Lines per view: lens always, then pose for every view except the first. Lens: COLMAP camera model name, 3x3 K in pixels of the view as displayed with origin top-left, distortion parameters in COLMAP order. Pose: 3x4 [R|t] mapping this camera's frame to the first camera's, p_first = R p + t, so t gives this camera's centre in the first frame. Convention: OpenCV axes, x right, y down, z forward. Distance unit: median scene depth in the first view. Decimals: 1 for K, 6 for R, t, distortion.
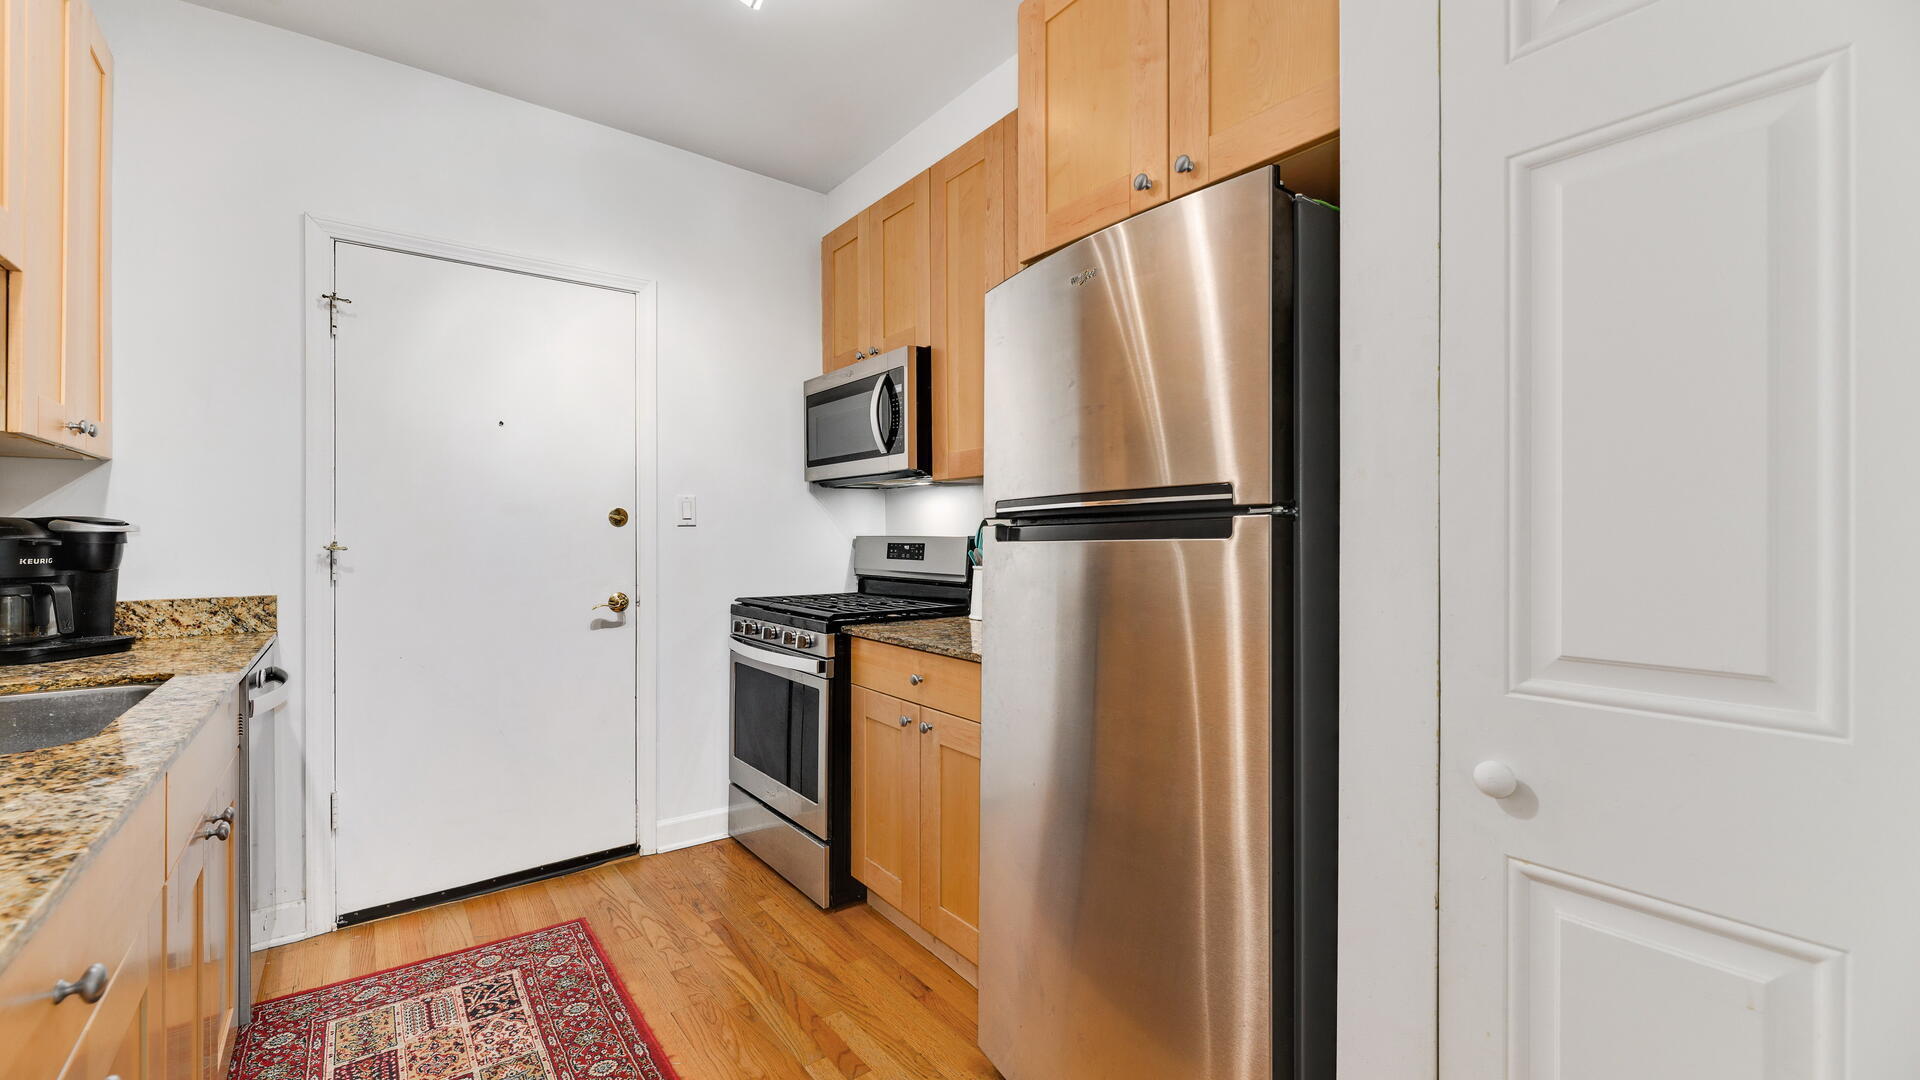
lens RADIAL K [[789.1, 0, 960.0], [0, 789.1, 540.0], [0, 0, 1]] dist [0.000029, -0.000039]
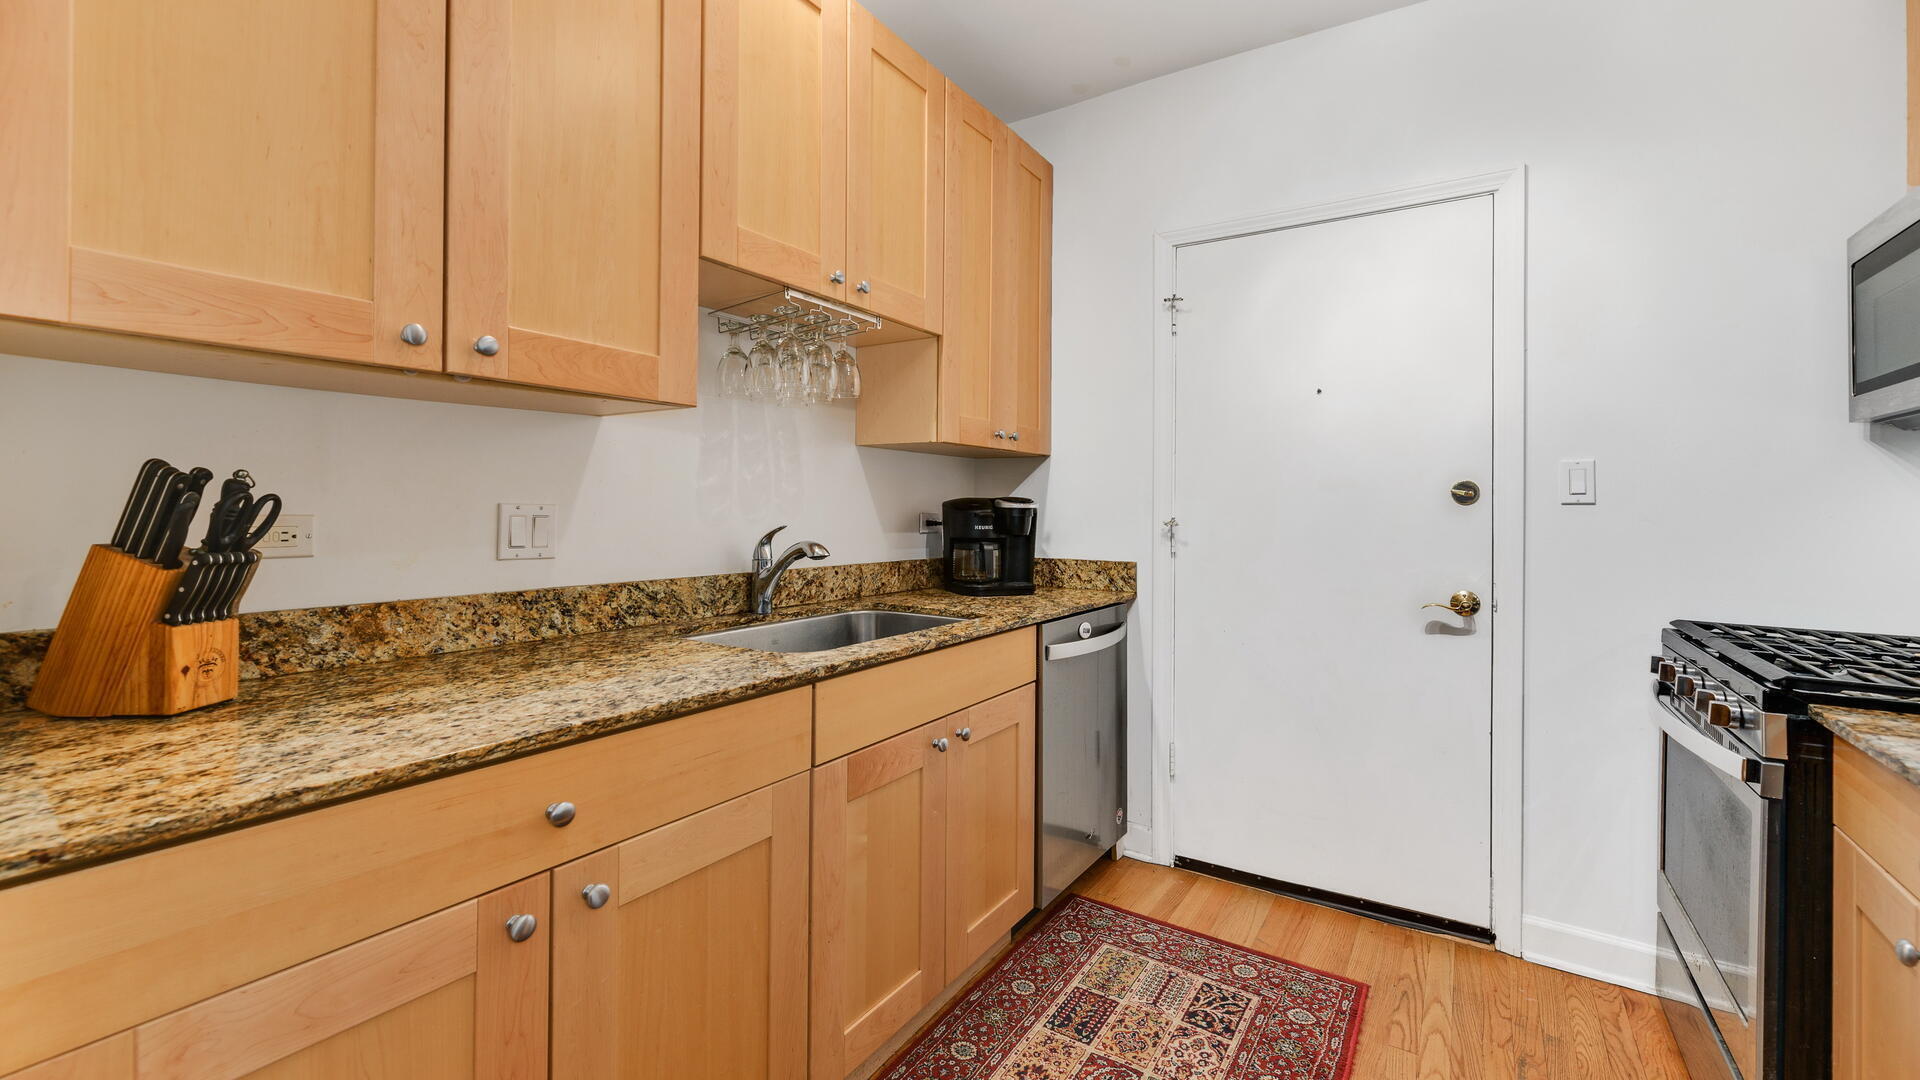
lens RADIAL K [[789.0, 0, 956.8], [0, 789.0, 505.9], [0, 0, 1]] dist [-0.000144, -0.000026]
pose [[0.331922, 0.004400, -0.943297, 0.158507], [-0.017488, 0.999846, -0.001489, -0.007733], [0.943145, 0.016991, 0.331948, 0.345184]]
